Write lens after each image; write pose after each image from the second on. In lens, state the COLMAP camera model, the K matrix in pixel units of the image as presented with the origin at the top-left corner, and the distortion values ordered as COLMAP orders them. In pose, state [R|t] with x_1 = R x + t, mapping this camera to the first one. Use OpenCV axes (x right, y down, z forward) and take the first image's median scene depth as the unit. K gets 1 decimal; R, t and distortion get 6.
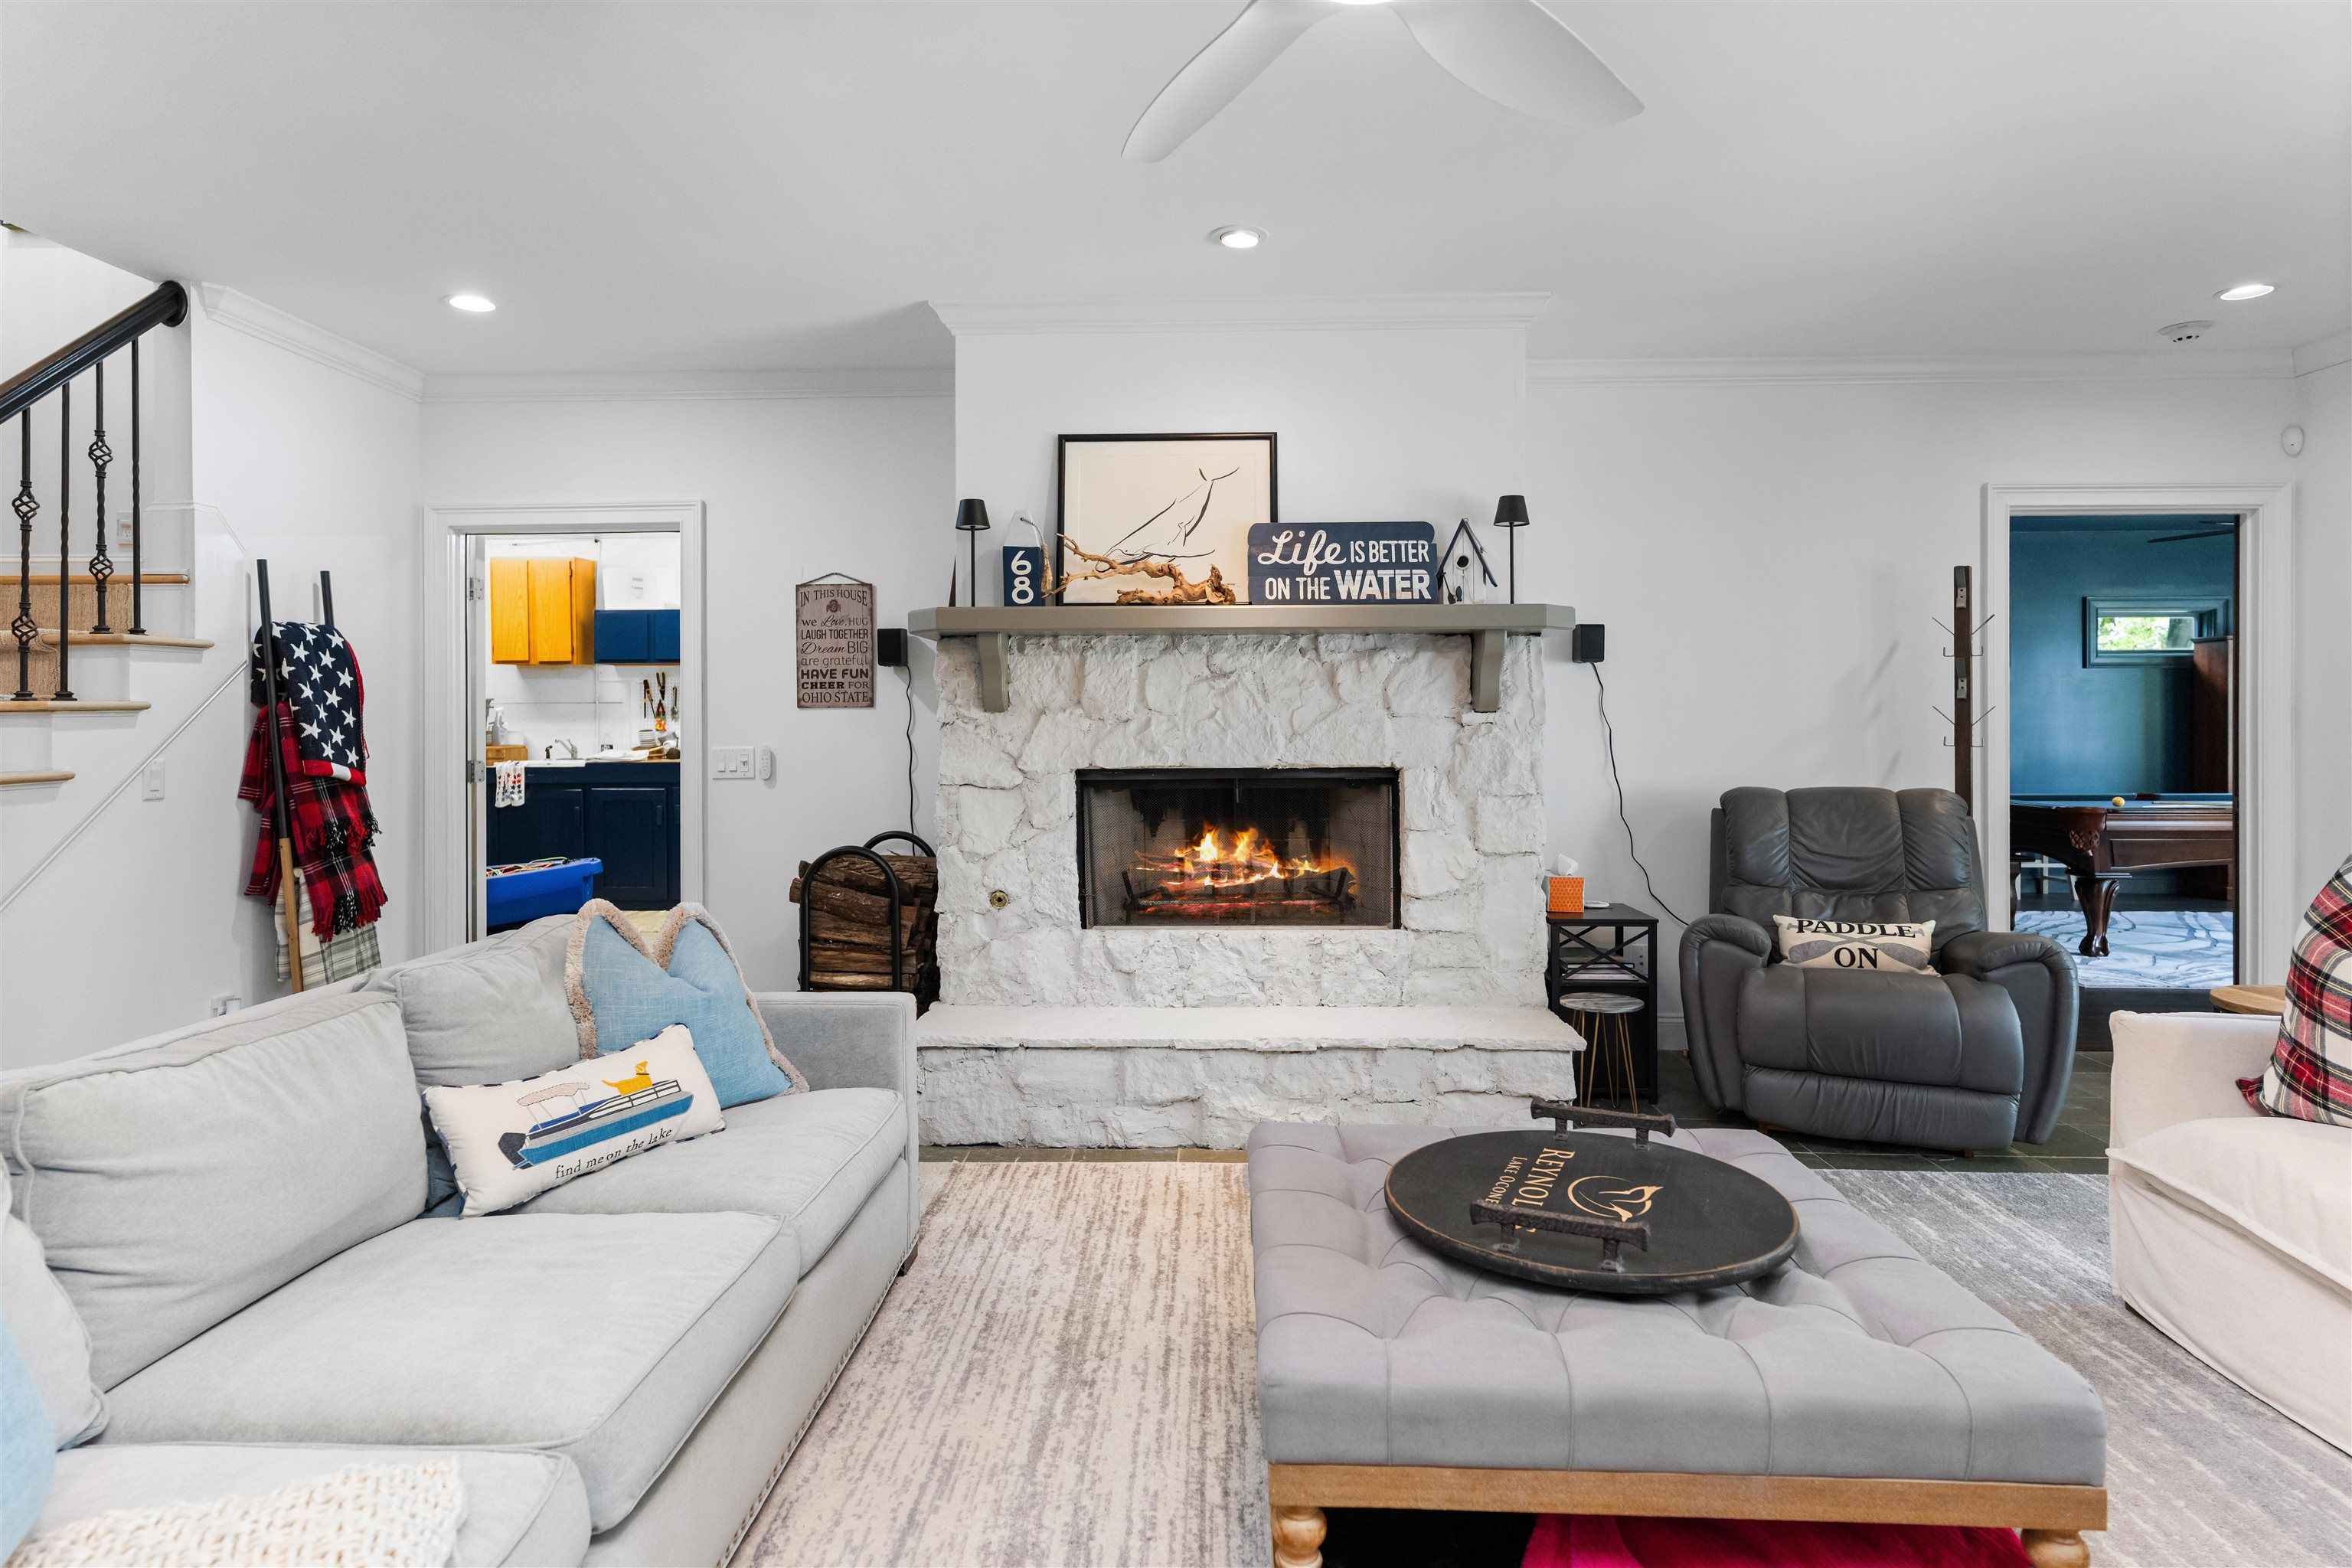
lens RADIAL K [[1262.6, 0, 1175.7], [0, 1262.6, 724.6], [0, 0, 1]] dist [0.001092, -0.000350]
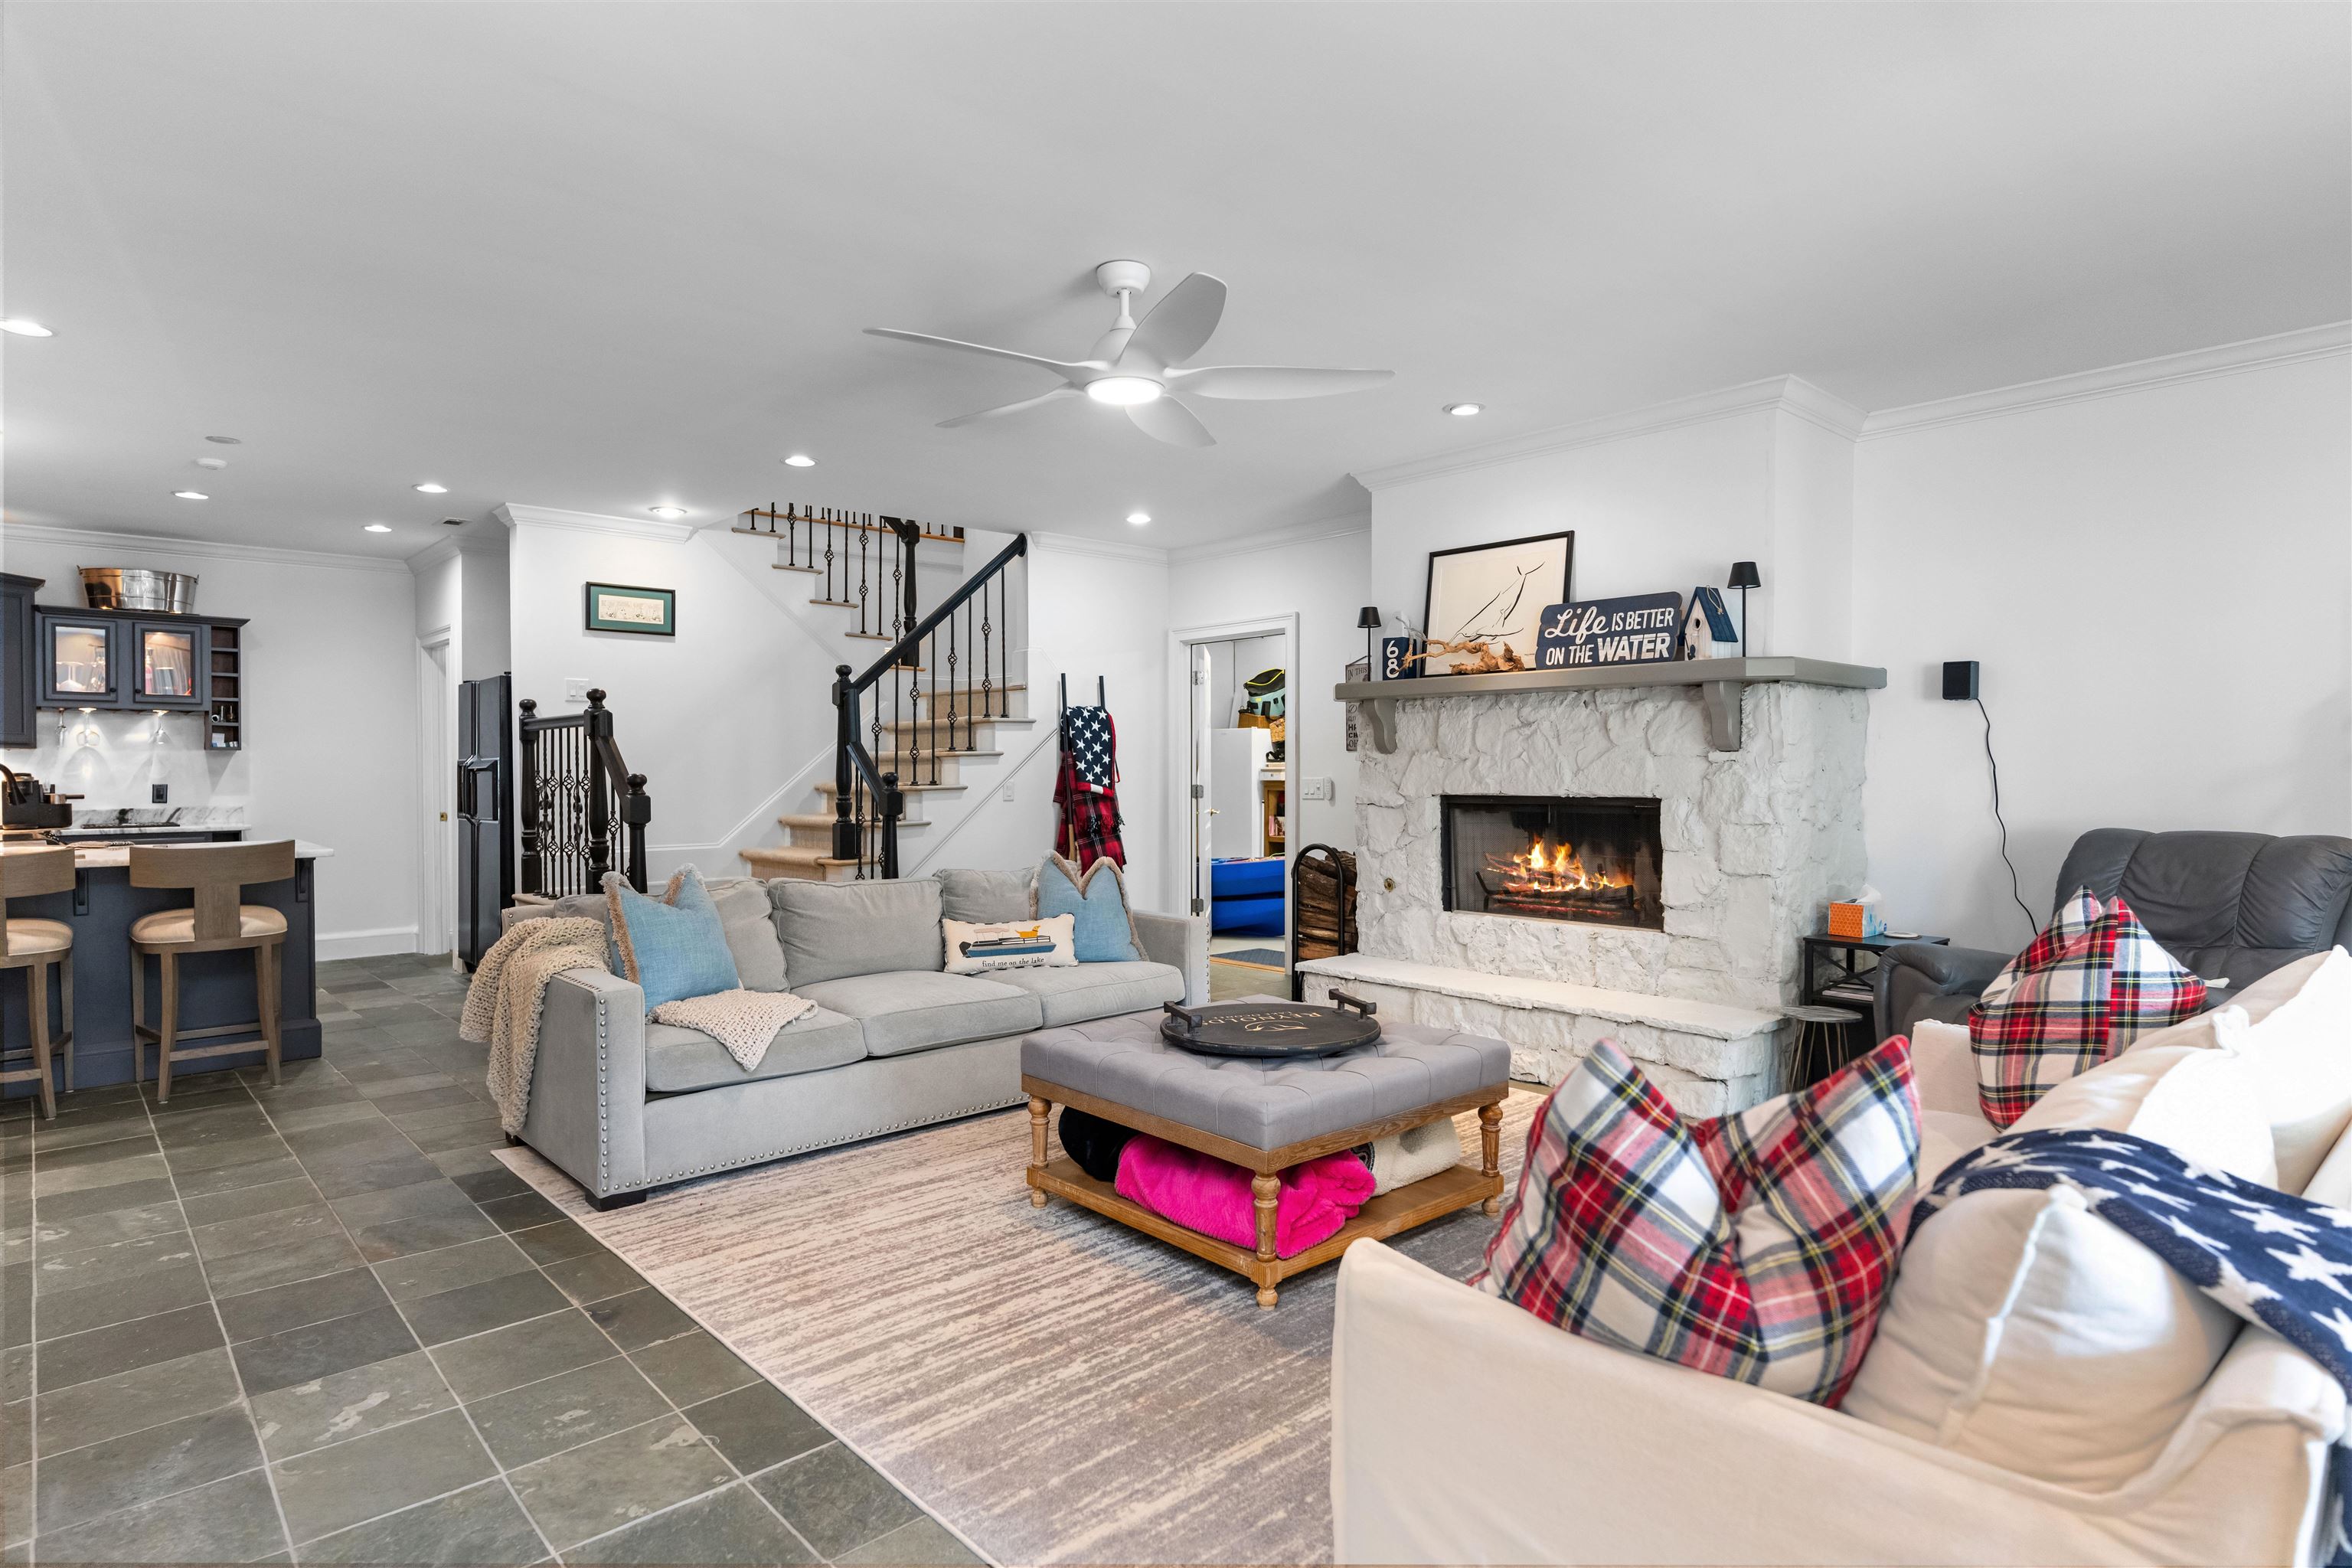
lens RADIAL K [[1227.8, 0, 1176.0], [0, 1227.8, 784.0], [0, 0, 1]] dist [0.000392, -0.000177]
pose [[0.701833, 0.011870, -0.712243, 0.687404], [0.001343, 0.999837, 0.017986, -0.000975], [0.712340, -0.013580, 0.701703, -0.147470]]
